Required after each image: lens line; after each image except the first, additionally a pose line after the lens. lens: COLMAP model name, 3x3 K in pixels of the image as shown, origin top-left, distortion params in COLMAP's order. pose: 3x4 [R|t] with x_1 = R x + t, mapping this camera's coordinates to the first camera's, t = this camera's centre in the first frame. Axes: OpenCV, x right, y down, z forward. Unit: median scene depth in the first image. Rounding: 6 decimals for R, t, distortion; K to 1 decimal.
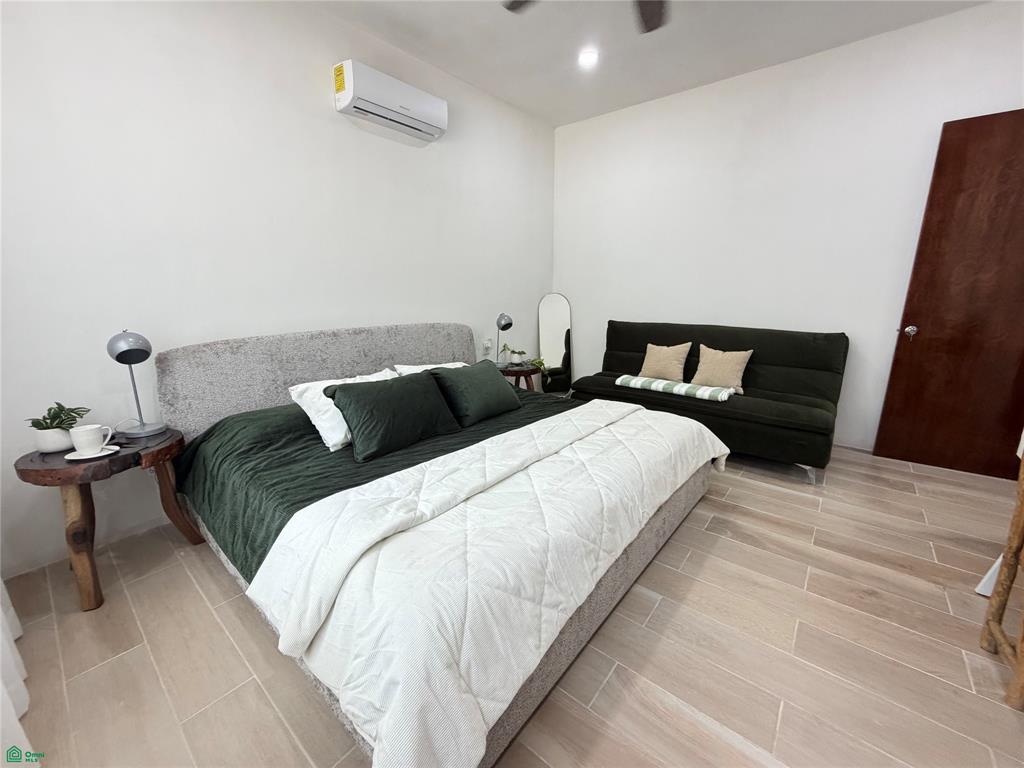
lens RADIAL K [[408.9, 0, 512.0], [0, 408.9, 384.0], [0, 0, 1]] dist [0.000671, 0.000029]
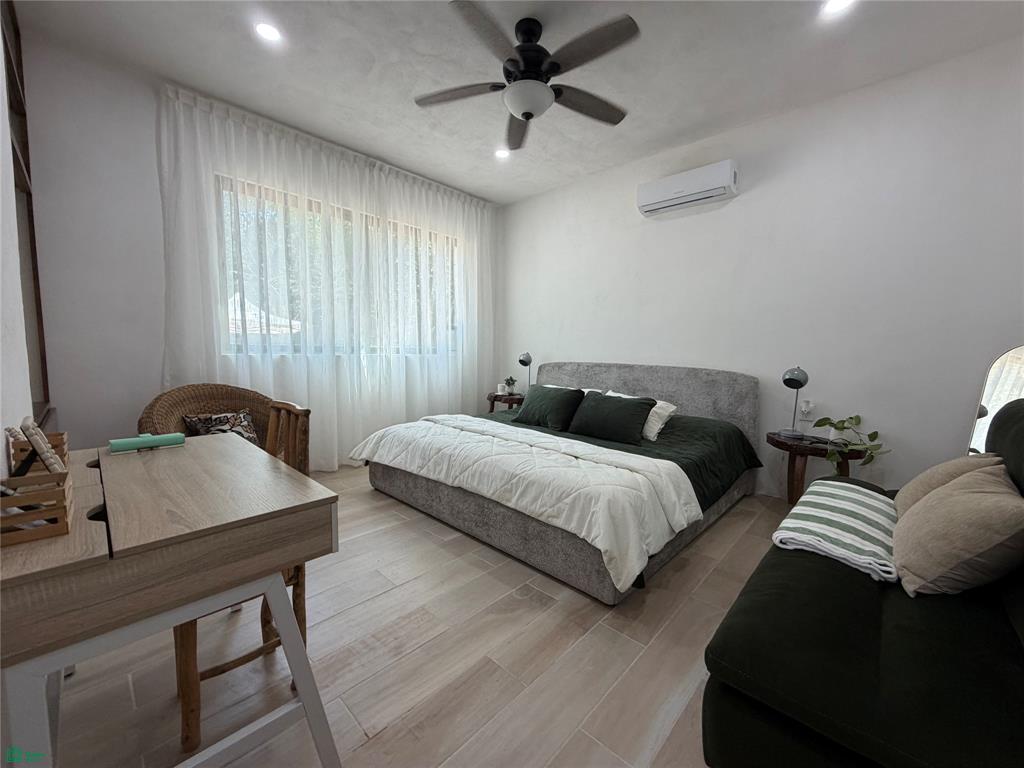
lens RADIAL K [[408.9, 0, 512.0], [0, 408.9, 384.0], [0, 0, 1]] dist [0.000671, 0.000029]
pose [[-0.062716, 0.092092, -0.993774, 1.060111], [-0.243485, 0.964235, 0.104721, -0.124500], [0.967875, 0.248537, -0.038050, 0.709475]]
